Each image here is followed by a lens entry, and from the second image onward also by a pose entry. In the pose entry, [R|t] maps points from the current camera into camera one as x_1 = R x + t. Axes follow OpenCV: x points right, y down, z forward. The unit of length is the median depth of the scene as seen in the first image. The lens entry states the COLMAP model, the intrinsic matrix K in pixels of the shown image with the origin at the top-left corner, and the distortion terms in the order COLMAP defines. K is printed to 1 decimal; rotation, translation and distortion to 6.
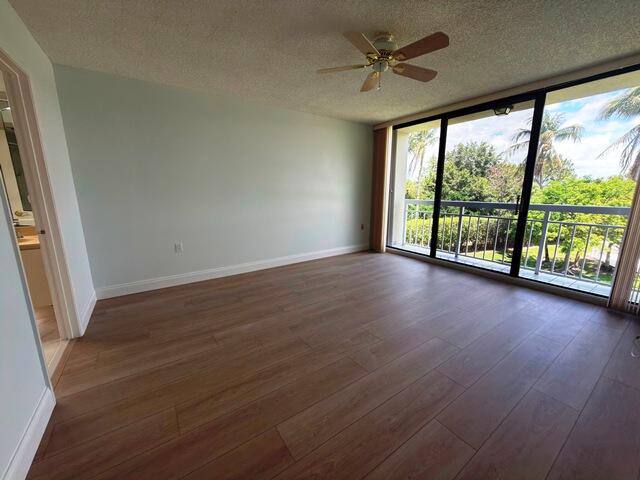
lens RADIAL K [[255.2, 0, 319.7], [0, 255.2, 241.5], [0, 0, 1]] dist [0.001753, -0.000879]
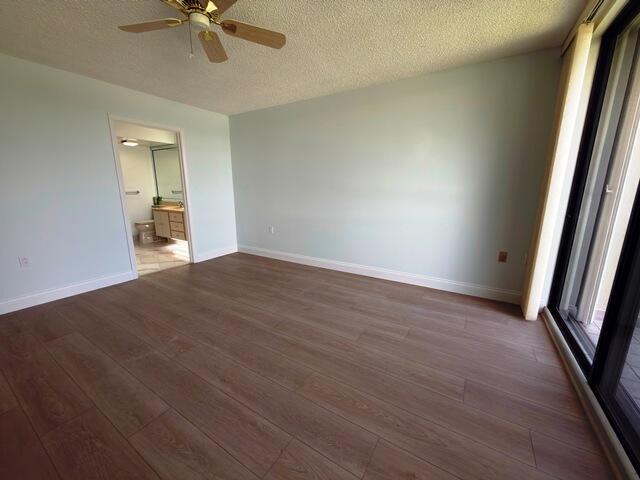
lens RADIAL K [[255.2, 0, 321.3], [0, 255.2, 239.4], [0, 0, 1]] dist [0.001753, -0.000879]
pose [[0.408294, 0.188095, -0.893262, 0.752301], [-0.185945, 0.975162, 0.120348, -0.136986], [0.893712, 0.116960, 0.433128, 0.676756]]
